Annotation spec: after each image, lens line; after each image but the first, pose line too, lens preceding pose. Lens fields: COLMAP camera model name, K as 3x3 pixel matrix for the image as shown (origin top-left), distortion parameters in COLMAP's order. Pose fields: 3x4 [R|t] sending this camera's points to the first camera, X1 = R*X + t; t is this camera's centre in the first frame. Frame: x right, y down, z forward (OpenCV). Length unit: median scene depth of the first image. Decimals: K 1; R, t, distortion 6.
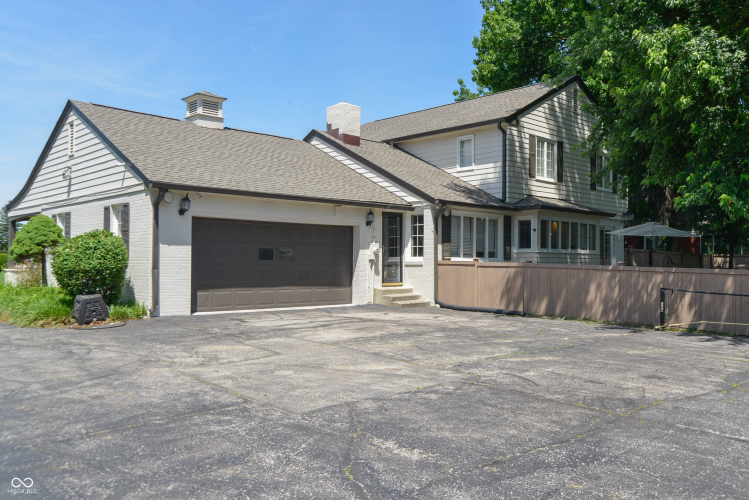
lens RADIAL K [[670.9, 0, 374.4], [0, 670.9, 251.1], [0, 0, 1]] dist [0.004056, 0.000918]
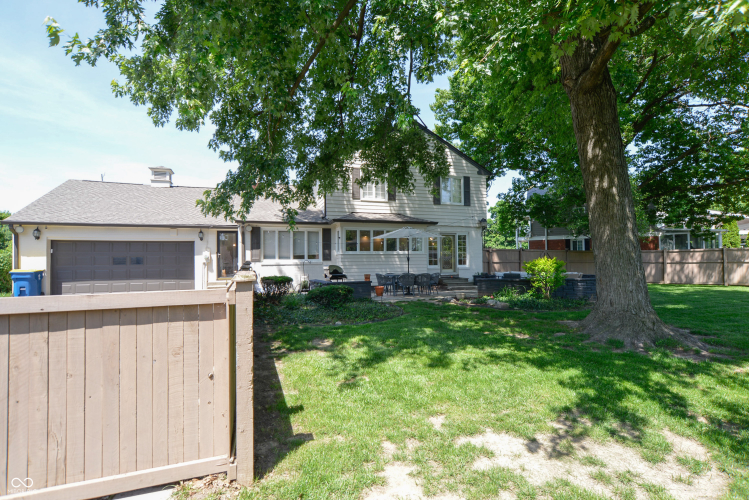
lens RADIAL K [[372.3, 0, 382.3], [0, 372.3, 256.3], [0, 0, 1]] dist [-0.018562, 0.011547]
pose [[0.900812, -0.018992, -0.433794, 0.643880], [0.023069, 0.999725, 0.004135, 0.004608], [0.433596, -0.013732, 0.901003, 0.358434]]
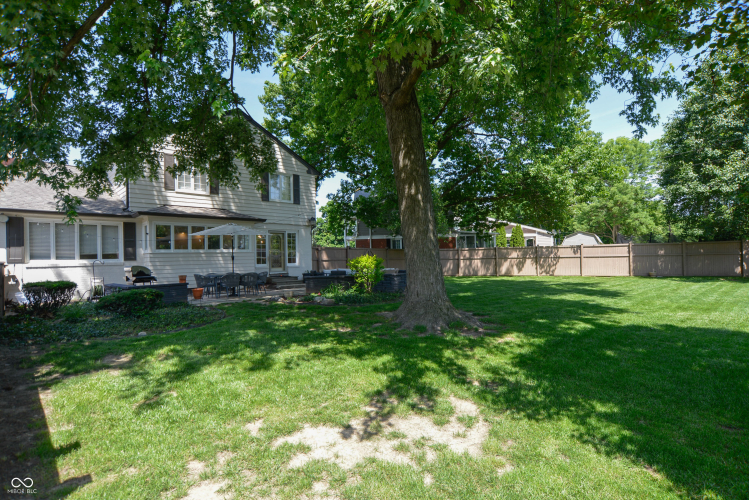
lens RADIAL K [[372.3, 0, 382.8], [0, 372.3, 256.4], [0, 0, 1]] dist [-0.018562, 0.011547]
pose [[0.999715, -0.023863, -0.000779, 0.646299], [0.023874, 0.999521, 0.019678, 0.004760], [0.000309, -0.019691, 0.999806, 0.359455]]
